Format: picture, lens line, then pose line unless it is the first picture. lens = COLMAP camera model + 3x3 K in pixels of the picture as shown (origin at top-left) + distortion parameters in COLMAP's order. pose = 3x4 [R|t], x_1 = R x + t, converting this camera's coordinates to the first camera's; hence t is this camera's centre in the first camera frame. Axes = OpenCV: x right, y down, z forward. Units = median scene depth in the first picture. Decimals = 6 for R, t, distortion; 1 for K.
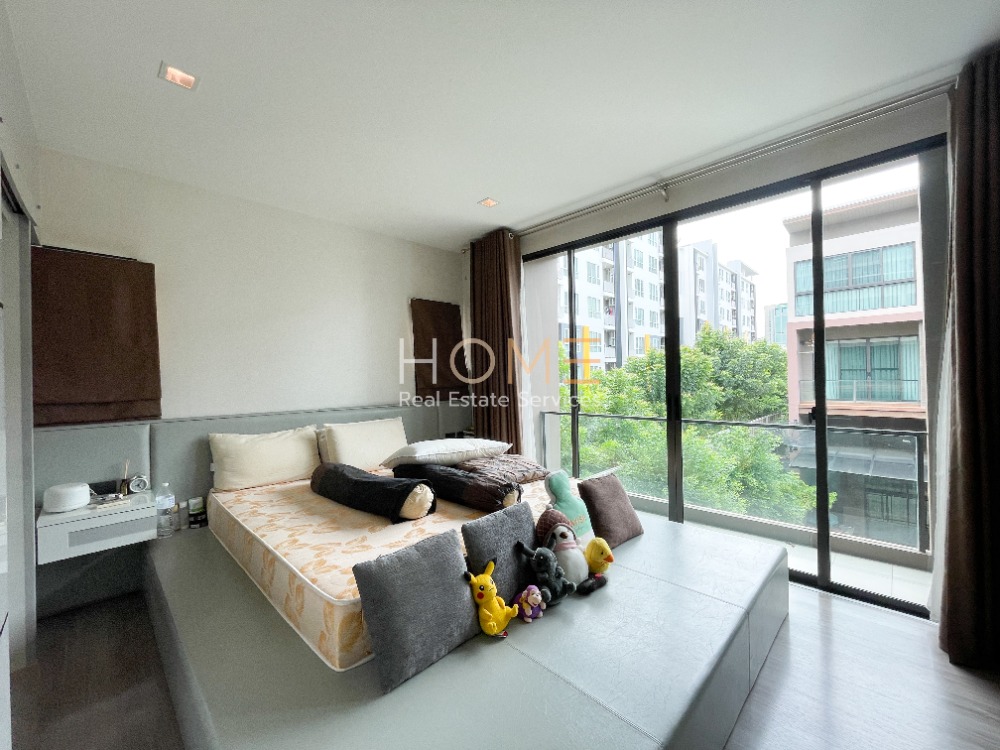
lens RADIAL K [[412.1, 0, 489.3], [0, 412.1, 375.5], [0, 0, 1]] dist [-0.003225, -0.000436]
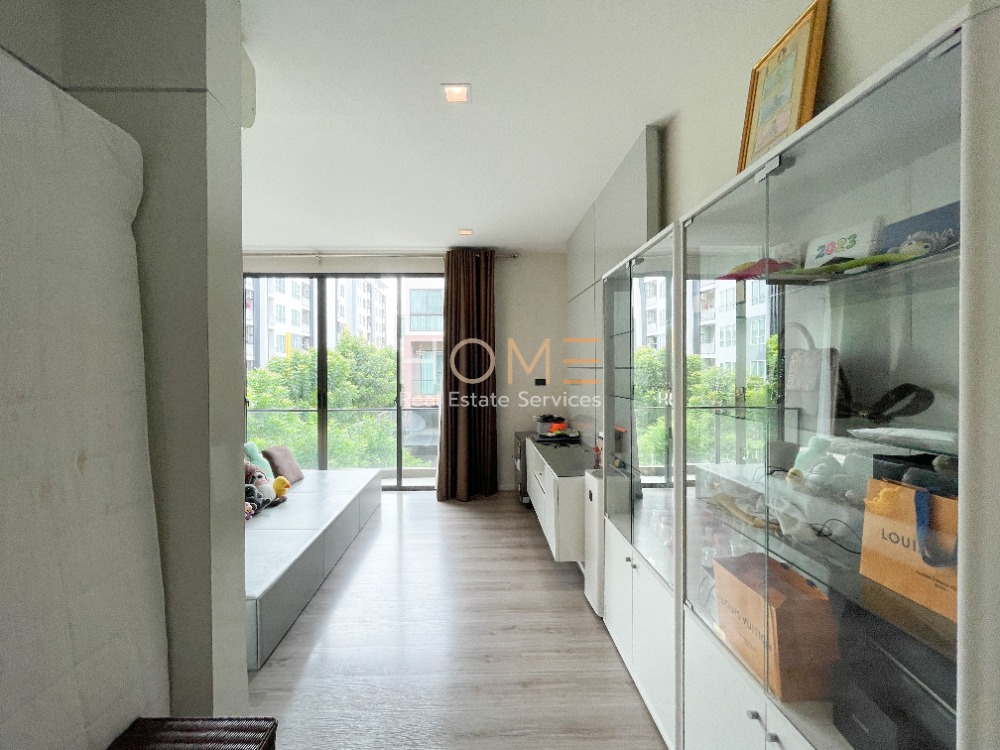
lens RADIAL K [[412.1, 0, 489.3], [0, 412.1, 375.5], [0, 0, 1]] dist [-0.003225, -0.000436]
pose [[0.680605, 0.009408, 0.732590, -0.364872], [-0.011018, 0.999936, -0.002606, -0.021756], [-0.732568, -0.006298, 0.680665, -0.716345]]
